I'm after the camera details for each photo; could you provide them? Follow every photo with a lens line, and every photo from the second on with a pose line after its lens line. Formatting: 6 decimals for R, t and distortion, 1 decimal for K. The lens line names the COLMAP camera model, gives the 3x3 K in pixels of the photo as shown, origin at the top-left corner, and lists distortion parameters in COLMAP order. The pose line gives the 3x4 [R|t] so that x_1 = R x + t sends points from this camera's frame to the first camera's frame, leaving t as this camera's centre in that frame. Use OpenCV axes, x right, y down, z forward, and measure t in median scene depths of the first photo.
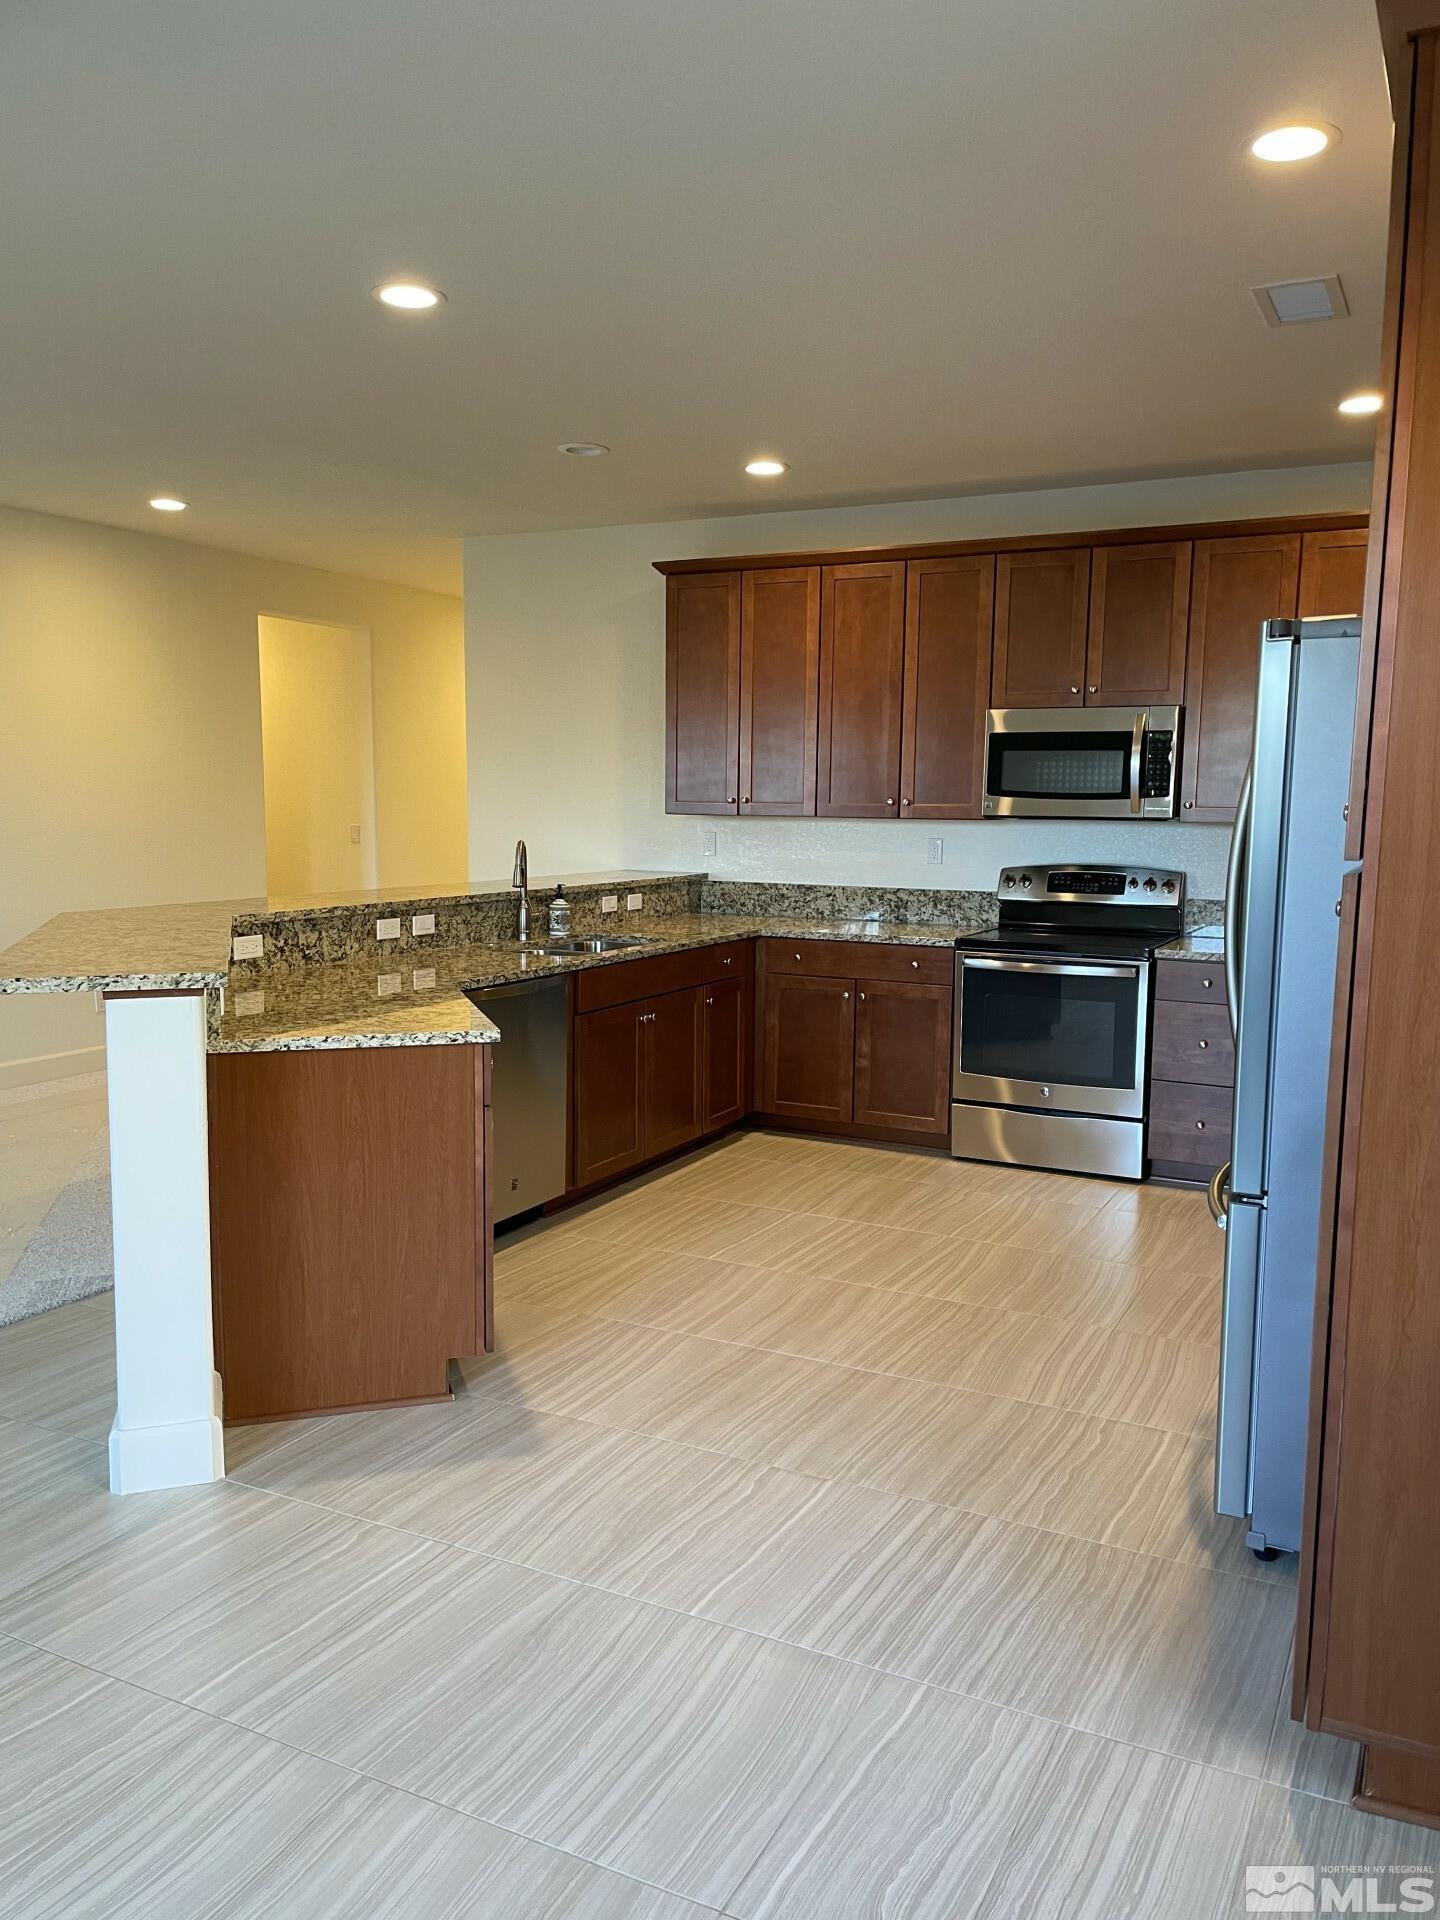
lens RADIAL K [[1452.6, 0, 730.6], [0, 1452.6, 977.1], [0, 0, 1]] dist [0.093139, -0.130600]
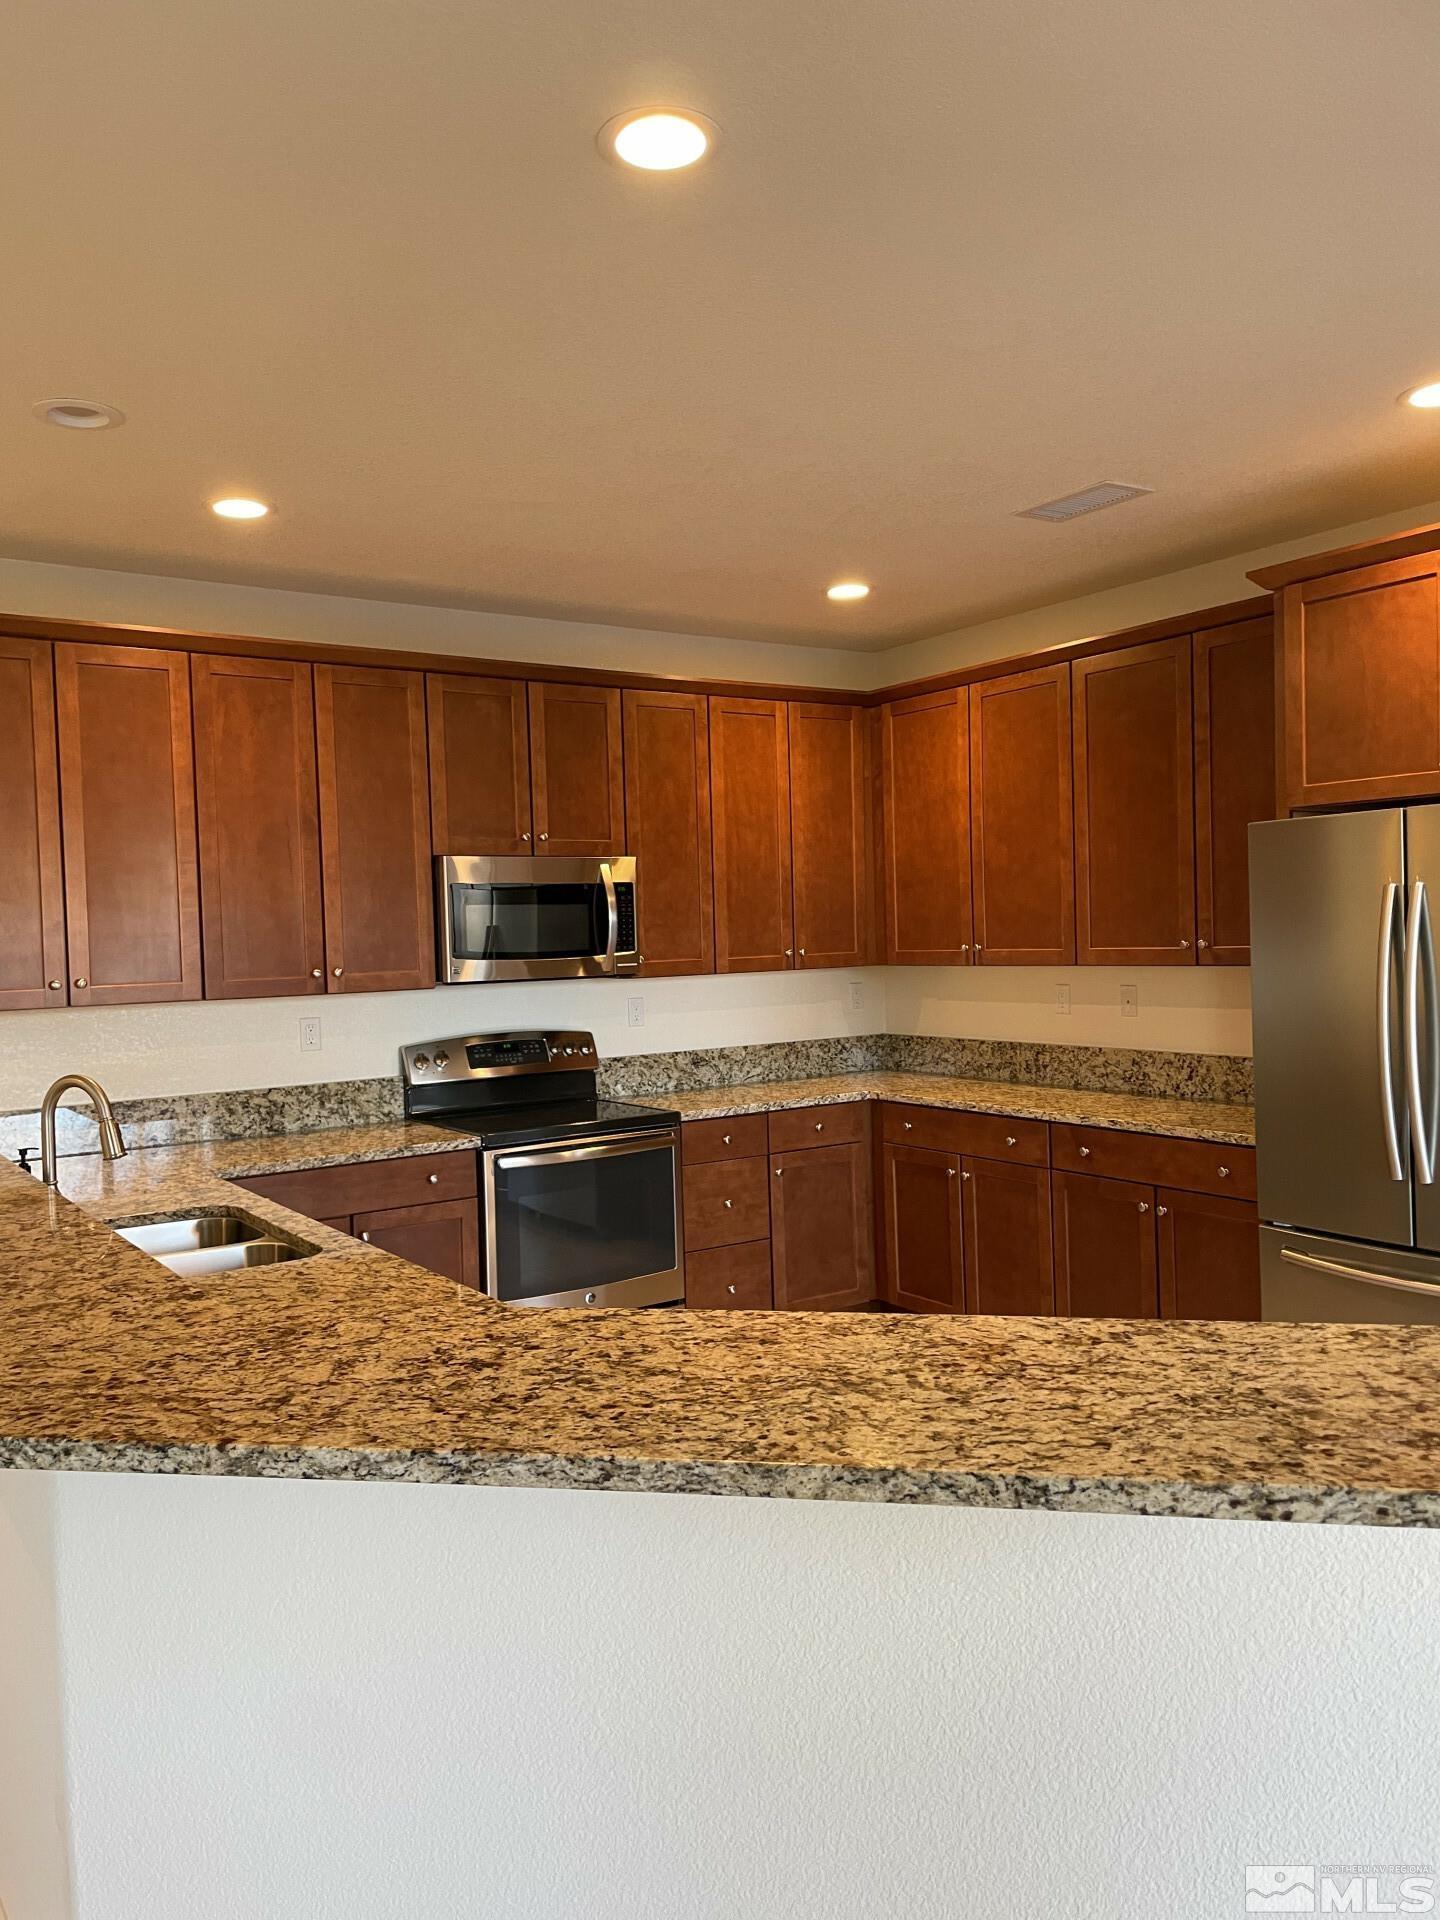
lens RADIAL K [[1452.6, 0, 702.9], [0, 1452.6, 970.7], [0, 0, 1]] dist [0.093139, -0.130600]
pose [[0.488910, -0.050860, 0.870850, -0.454441], [0.144745, 0.989190, -0.023491, -0.075797], [-0.860242, 0.137536, 0.490987, 0.462429]]
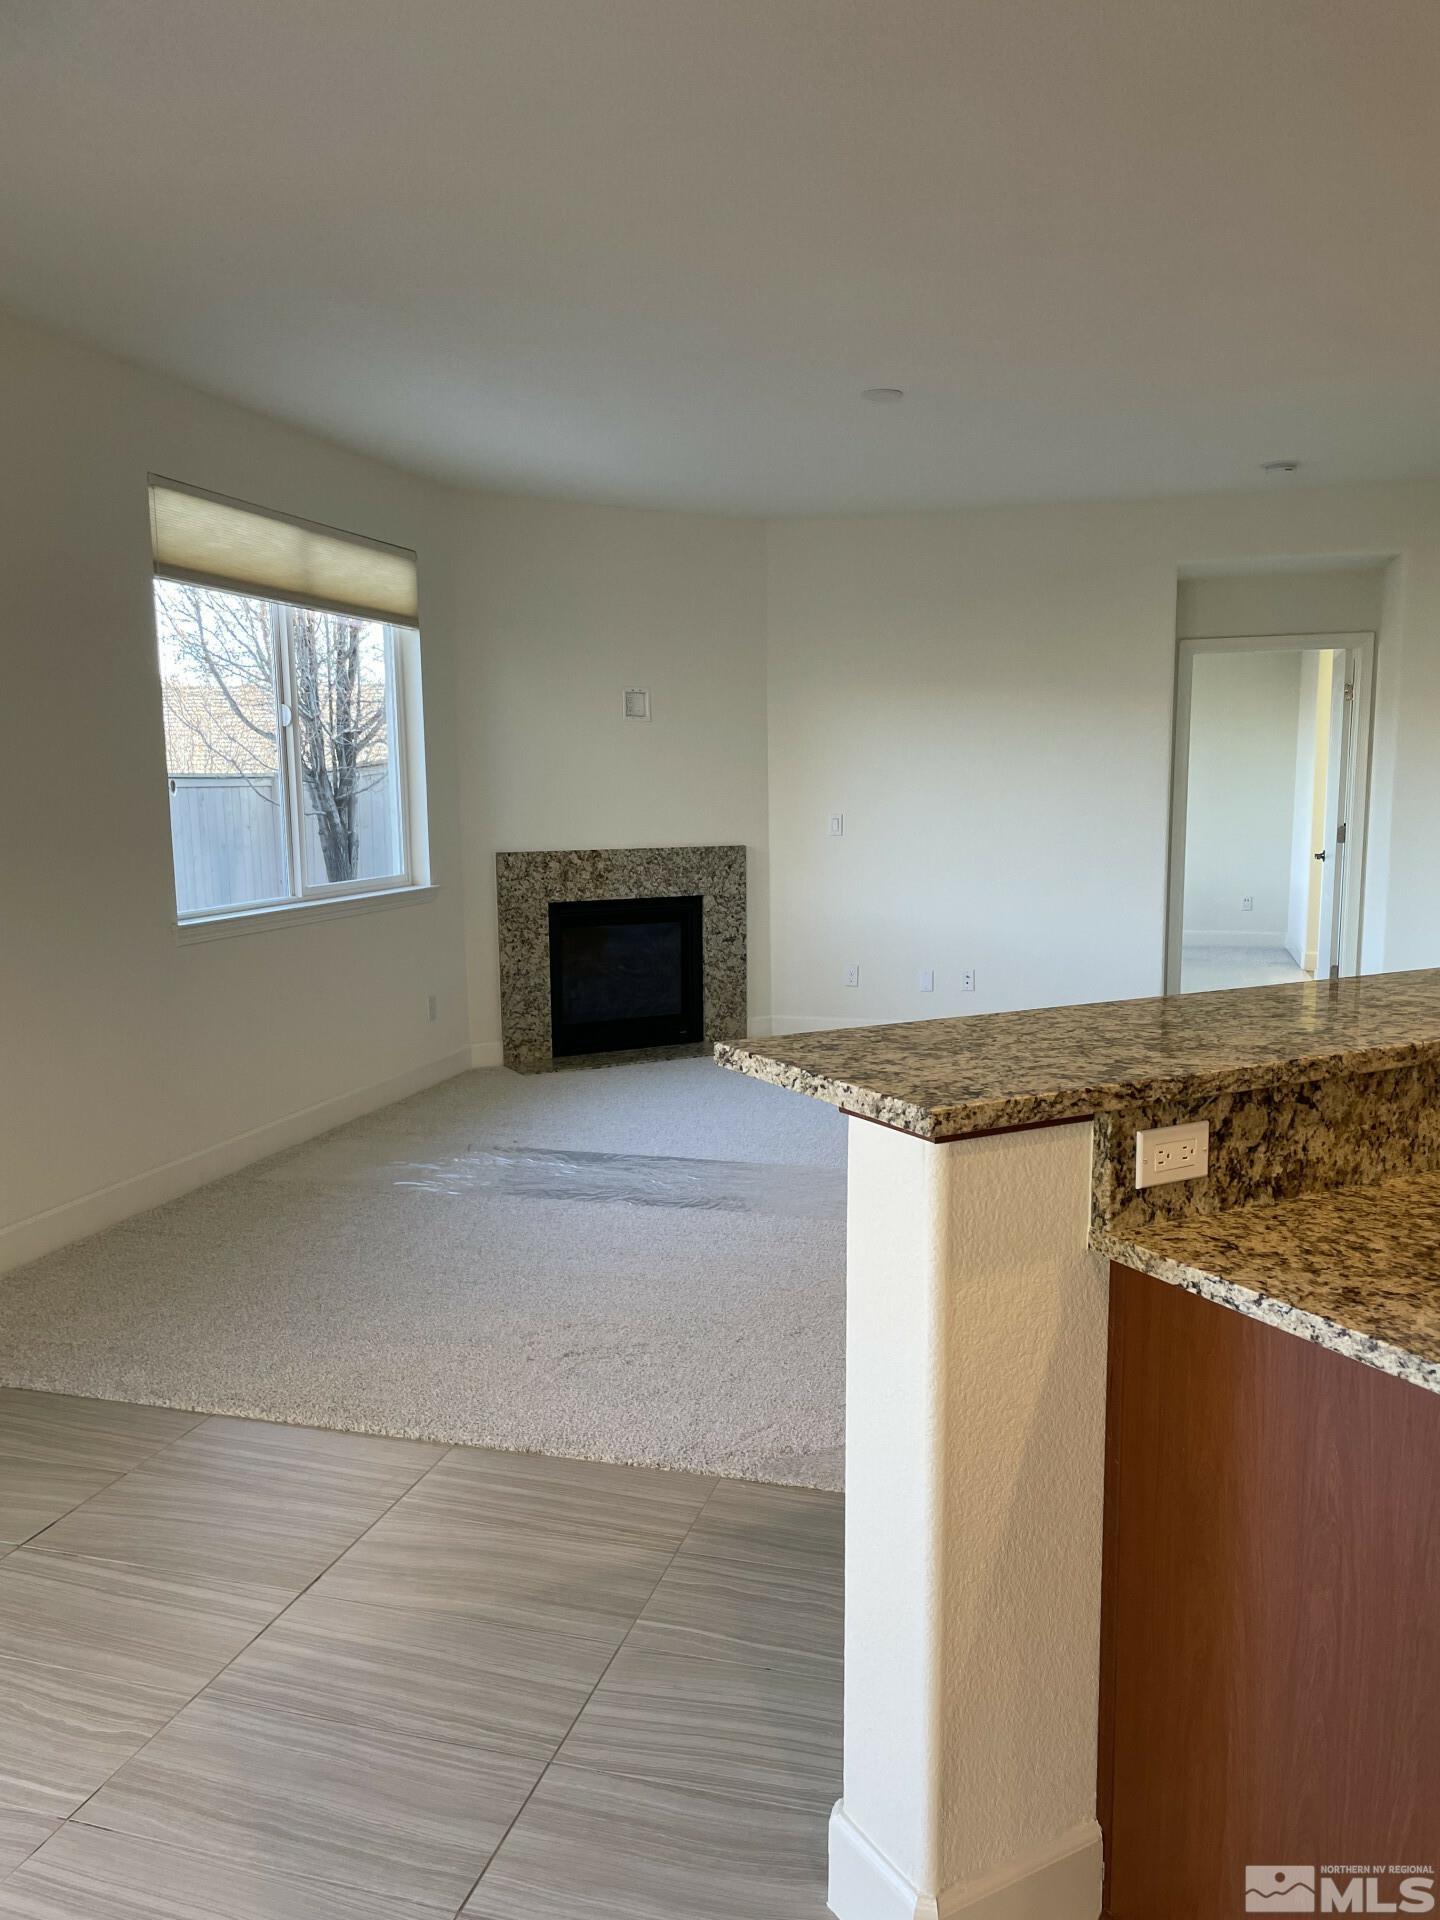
lens RADIAL K [[1452.6, 0, 739.0], [0, 1452.6, 948.4], [0, 0, 1]] dist [0.093139, -0.130600]
pose [[0.184034, 0.094777, -0.978340, 0.070035], [-0.109332, 0.991138, 0.075450, -0.044576], [0.976820, 0.093079, 0.192765, 0.404183]]
